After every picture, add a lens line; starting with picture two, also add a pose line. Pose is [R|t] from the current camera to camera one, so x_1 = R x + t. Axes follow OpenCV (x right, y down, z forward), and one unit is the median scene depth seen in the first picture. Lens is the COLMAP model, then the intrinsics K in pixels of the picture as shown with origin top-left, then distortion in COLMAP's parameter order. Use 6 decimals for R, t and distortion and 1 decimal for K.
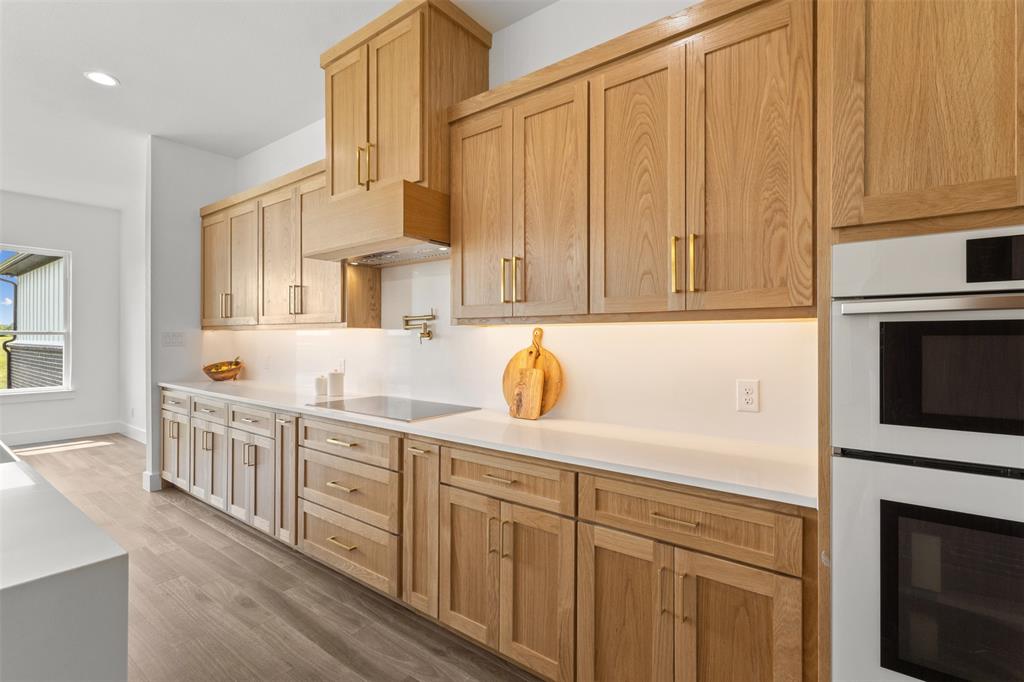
lens RADIAL K [[474.7, 0, 509.7], [0, 474.7, 339.4], [0, 0, 1]] dist [0.004662, 0.000812]
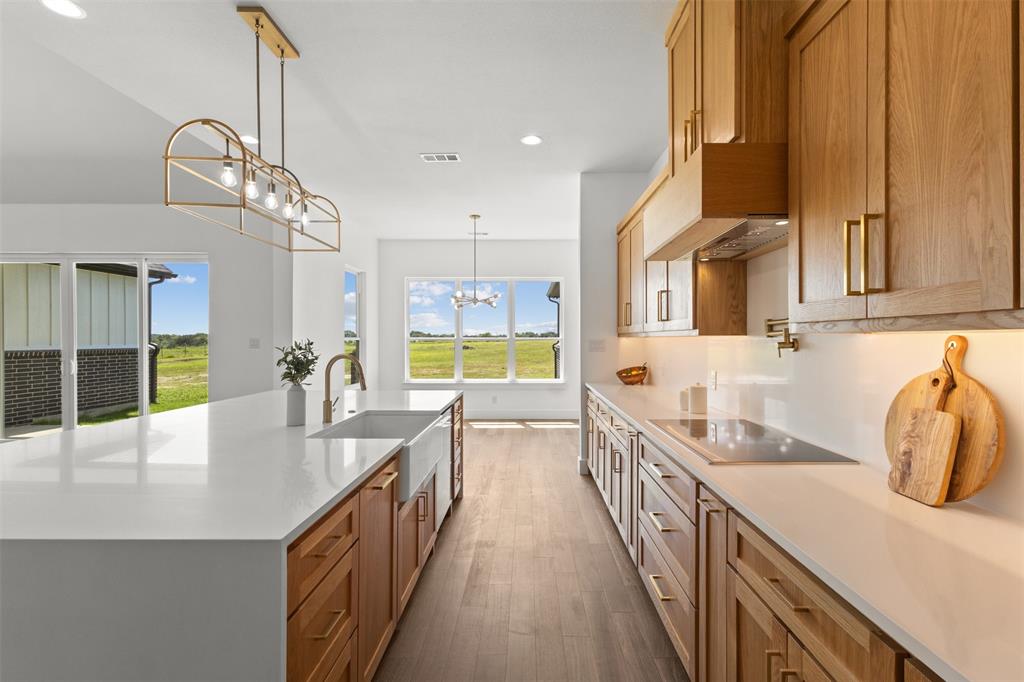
lens RADIAL K [[480.2, 0, 530.6], [0, 480.2, 341.5], [0, 0, 1]] dist [0.000314, 0.000060]
pose [[0.613285, 0.001205, -0.789861, 0.190441], [-0.001366, 0.999999, 0.000465, -0.017169], [0.789861, 0.000794, 0.613286, 0.280252]]
